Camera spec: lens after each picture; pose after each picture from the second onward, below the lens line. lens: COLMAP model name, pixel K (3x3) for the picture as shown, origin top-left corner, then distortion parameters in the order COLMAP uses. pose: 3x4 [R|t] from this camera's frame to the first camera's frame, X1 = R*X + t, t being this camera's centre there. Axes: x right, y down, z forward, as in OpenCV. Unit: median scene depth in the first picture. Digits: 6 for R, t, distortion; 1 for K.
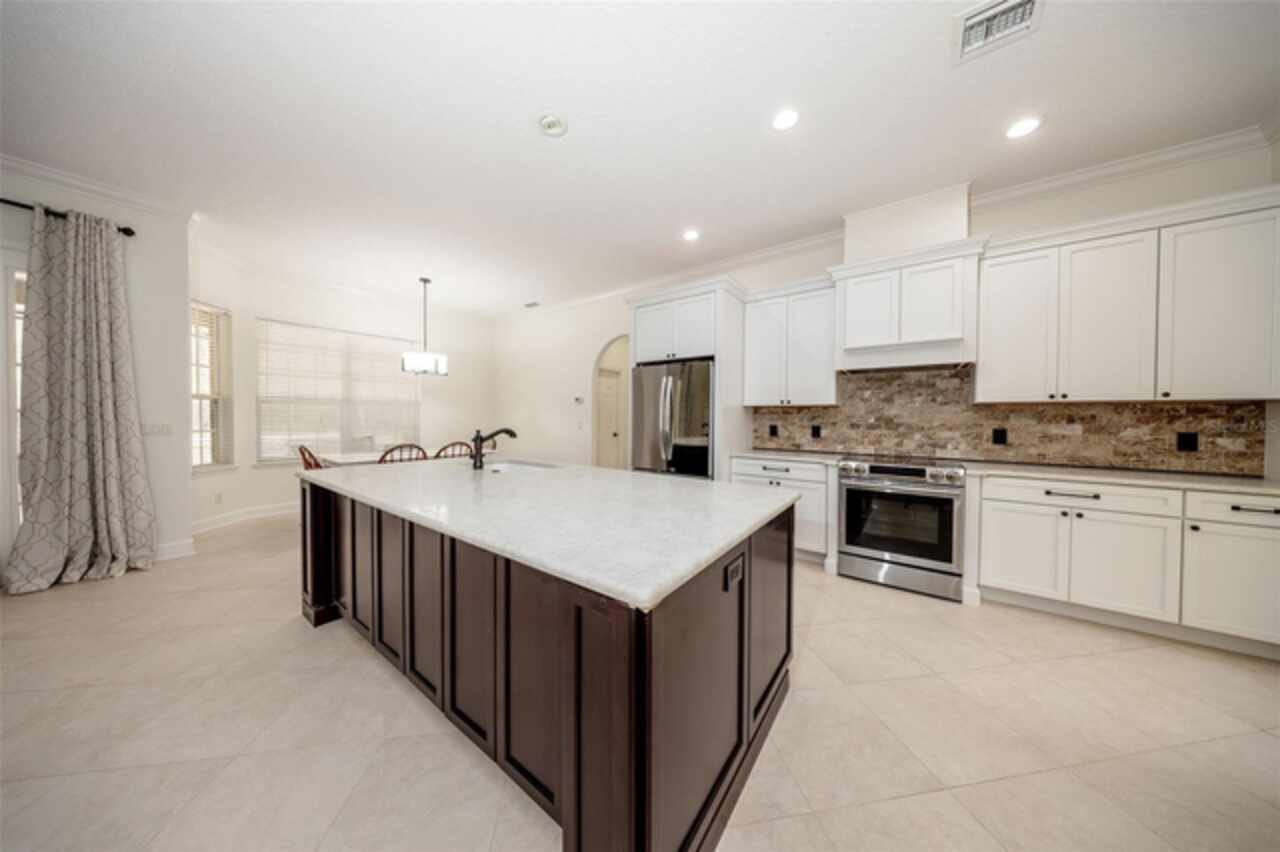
lens RADIAL K [[366.4, 0, 645.3], [0, 366.4, 420.8], [0, 0, 1]] dist [-0.005028, -0.000382]
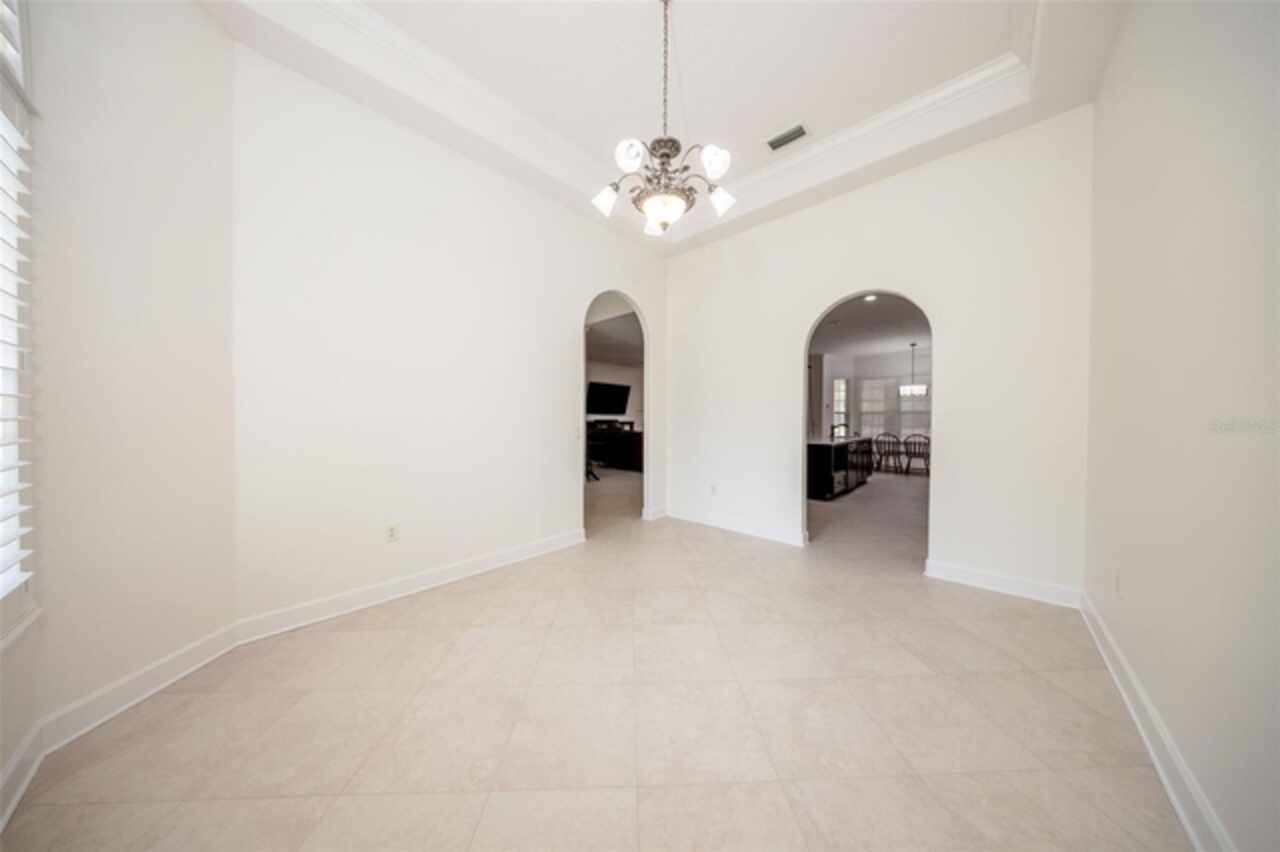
lens RADIAL K [[366.4, 0, 638.0], [0, 366.4, 421.2], [0, 0, 1]] dist [-0.005028, -0.000382]
pose [[-0.132183, -0.000105, -0.991225, 2.246961], [-0.025055, 0.999681, 0.003235, 0.033810], [0.990909, 0.025263, -0.132143, -0.152788]]
